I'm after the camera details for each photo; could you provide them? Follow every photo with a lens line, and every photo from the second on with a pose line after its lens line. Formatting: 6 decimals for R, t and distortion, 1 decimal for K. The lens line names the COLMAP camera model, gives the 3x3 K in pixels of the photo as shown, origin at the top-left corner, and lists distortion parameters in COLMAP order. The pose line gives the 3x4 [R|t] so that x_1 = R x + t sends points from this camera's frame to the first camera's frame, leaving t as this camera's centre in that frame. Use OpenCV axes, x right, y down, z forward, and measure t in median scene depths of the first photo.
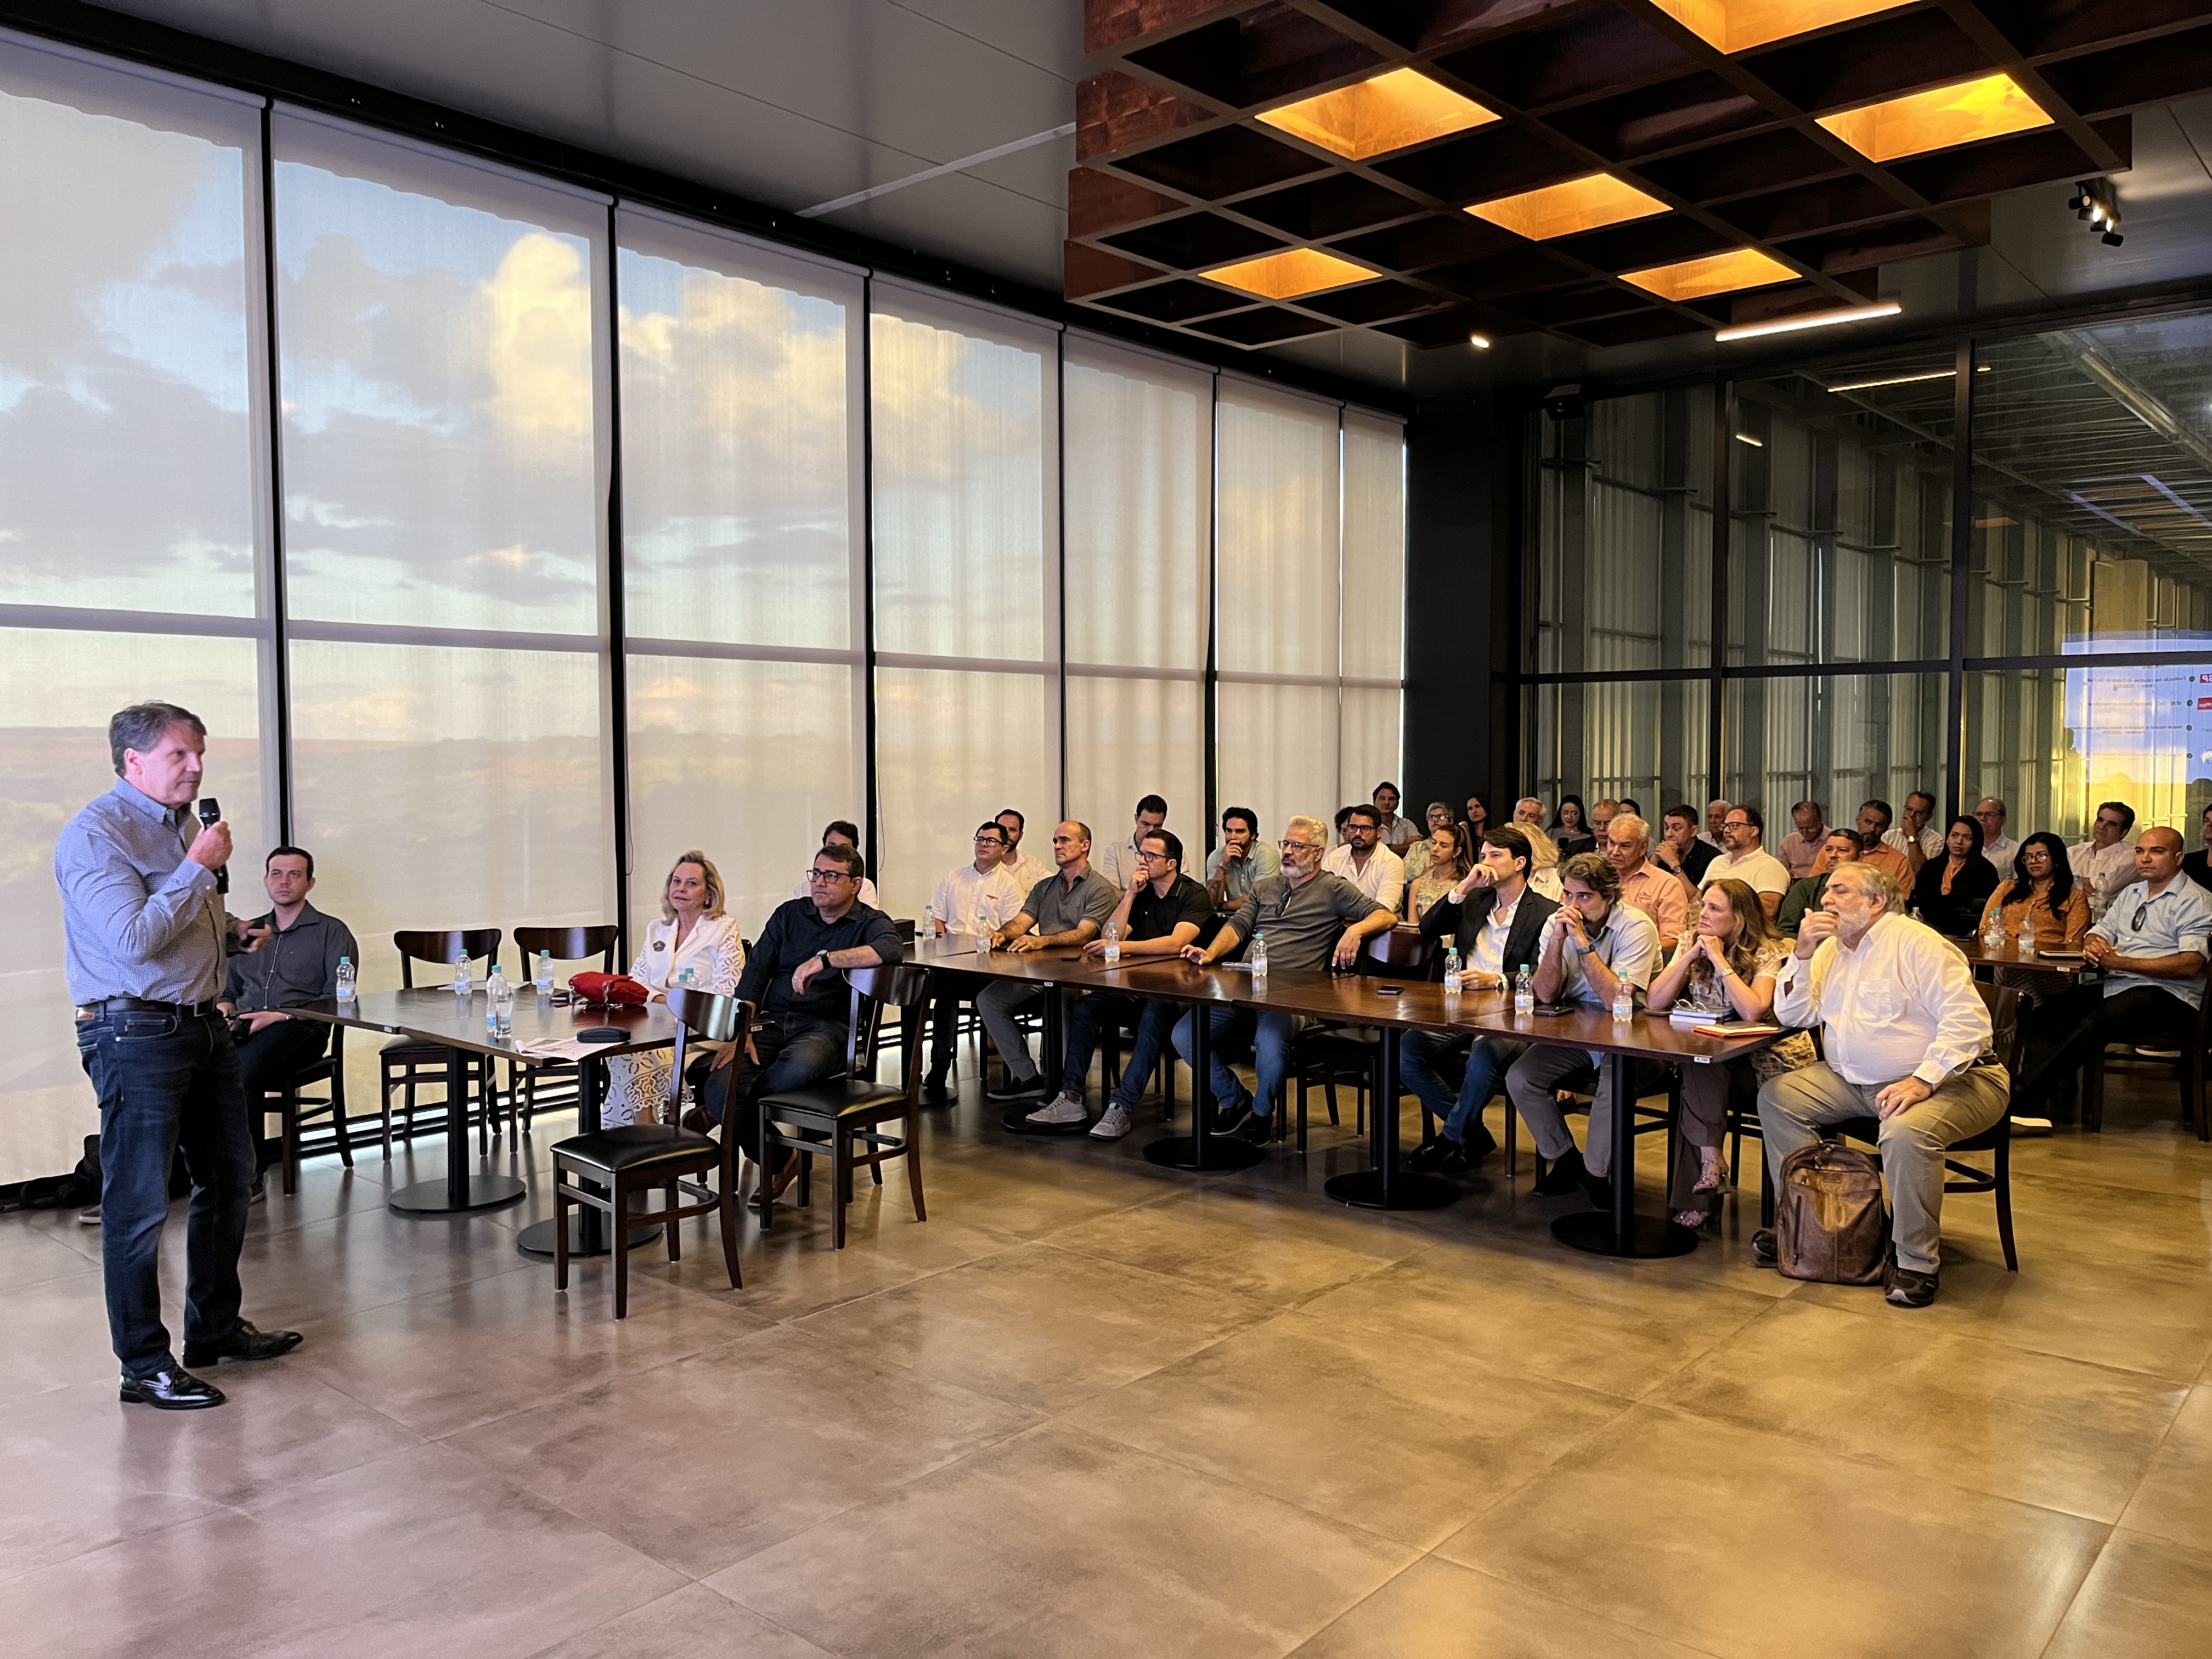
lens RADIAL K [[1666.5, 0, 1106.0], [0, 1666.5, 829.5], [0, 0, 1]] dist [0.047076, -0.068434]
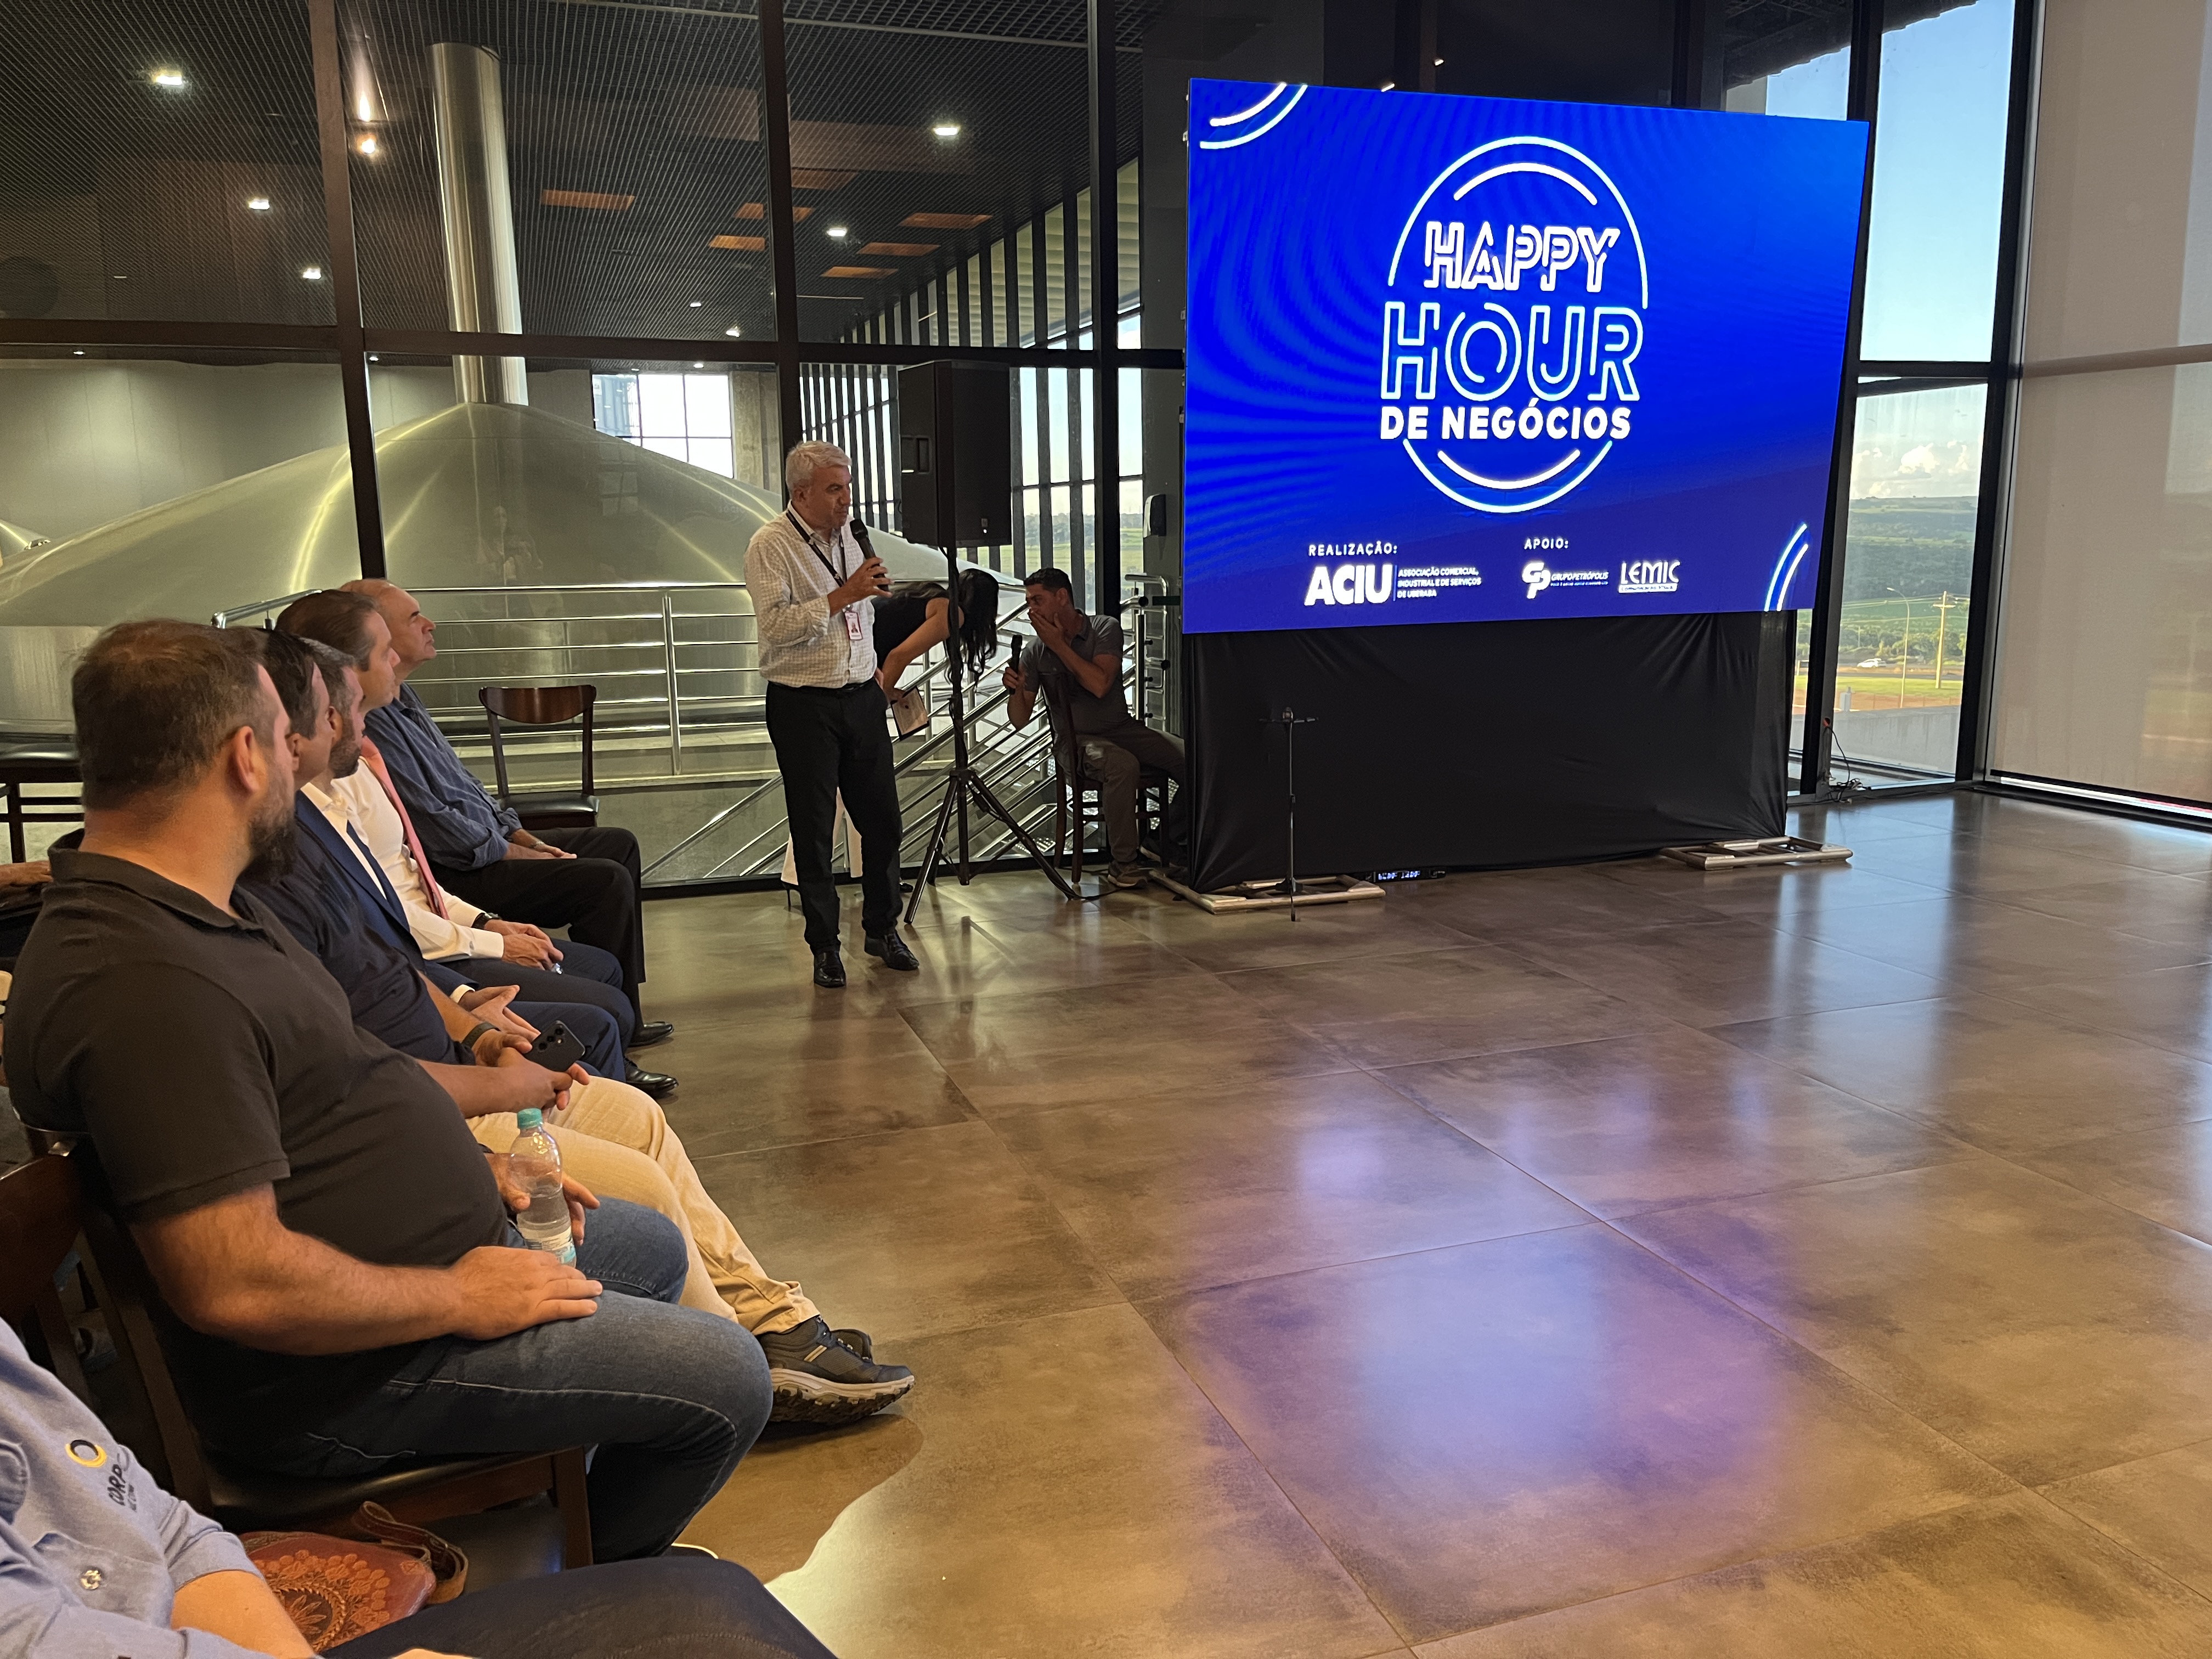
lens RADIAL K [[1657.2, 0, 1109.5], [0, 1657.2, 853.6], [0, 0, 1]] dist [0.002203, -0.000553]
pose [[-0.500857, 0.176610, -0.847320, 0.980248], [-0.023193, 0.975871, 0.217114, -0.004287], [0.865219, 0.128395, -0.484676, 1.006364]]
